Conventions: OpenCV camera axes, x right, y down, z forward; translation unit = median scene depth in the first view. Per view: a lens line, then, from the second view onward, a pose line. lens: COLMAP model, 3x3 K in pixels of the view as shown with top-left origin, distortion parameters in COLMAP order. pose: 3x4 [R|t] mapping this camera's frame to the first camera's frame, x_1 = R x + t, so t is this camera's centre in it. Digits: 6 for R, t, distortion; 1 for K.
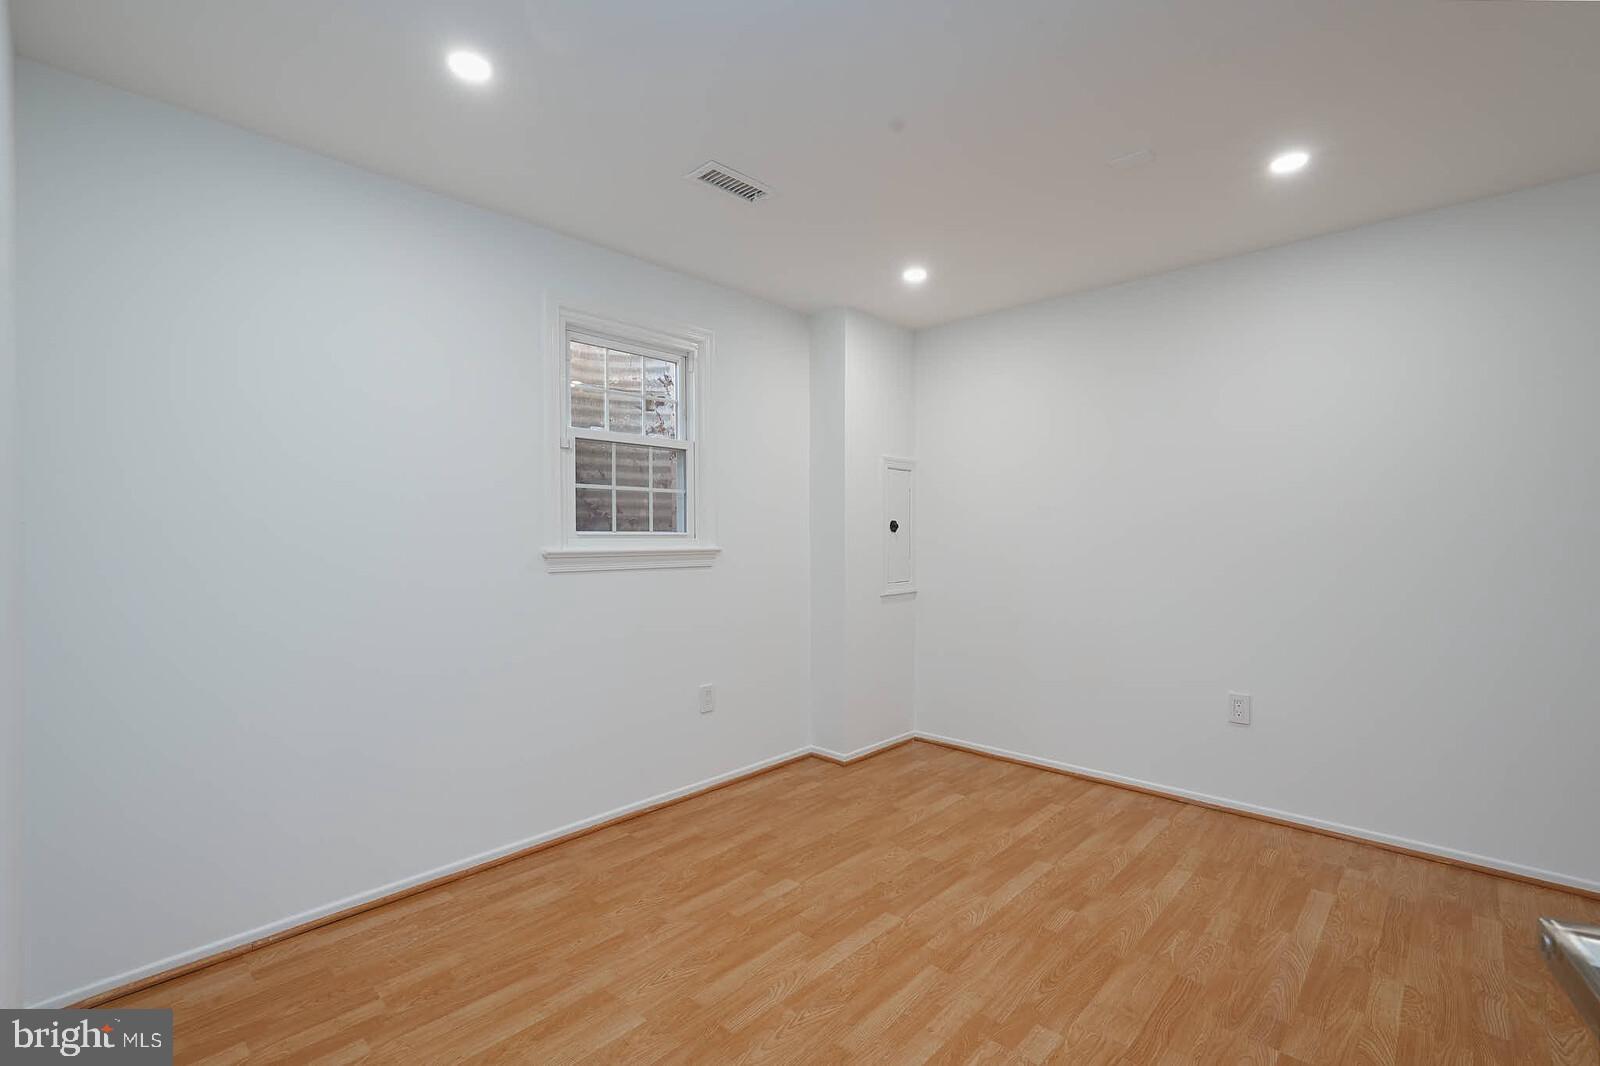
lens RADIAL K [[714.0, 0, 797.2], [0, 714.0, 541.2], [0, 0, 1]] dist [-0.012995, 0.003813]
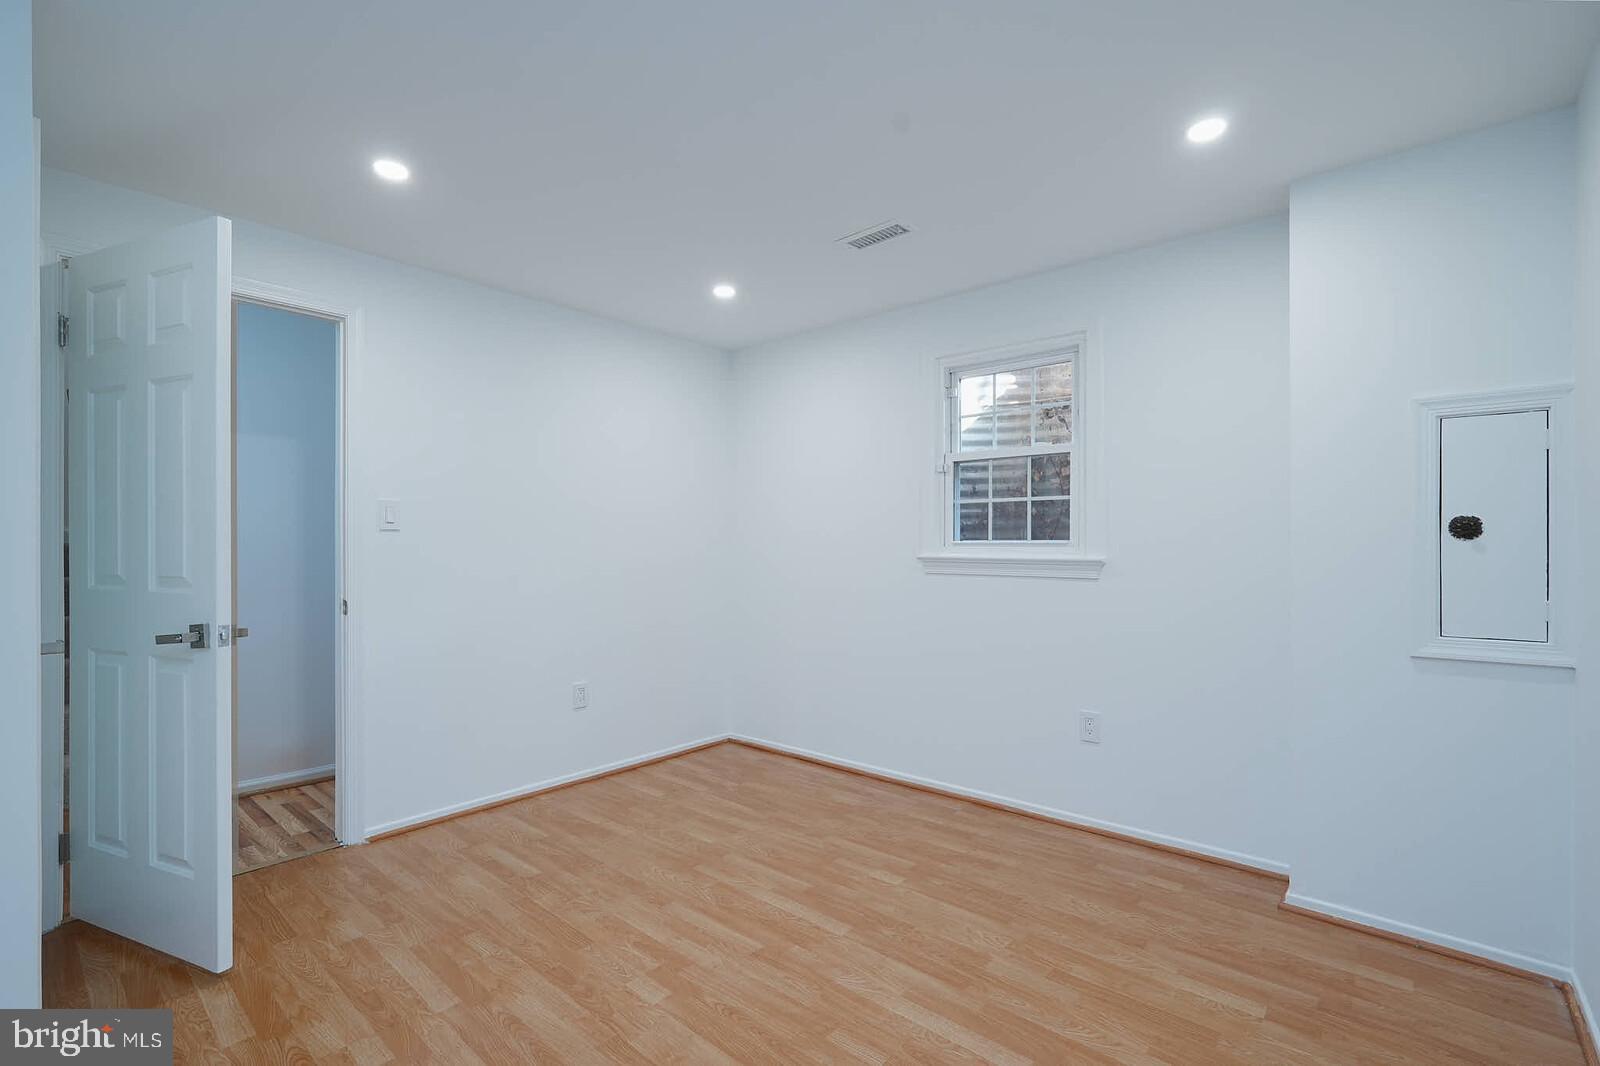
lens RADIAL K [[714.0, 0, 793.7], [0, 714.0, 538.9], [0, 0, 1]] dist [-0.012995, 0.003813]
pose [[0.036508, -0.004324, -0.999324, 0.887034], [-0.011176, 0.999926, -0.004735, -0.006824], [0.999271, 0.011341, 0.036457, 0.703809]]
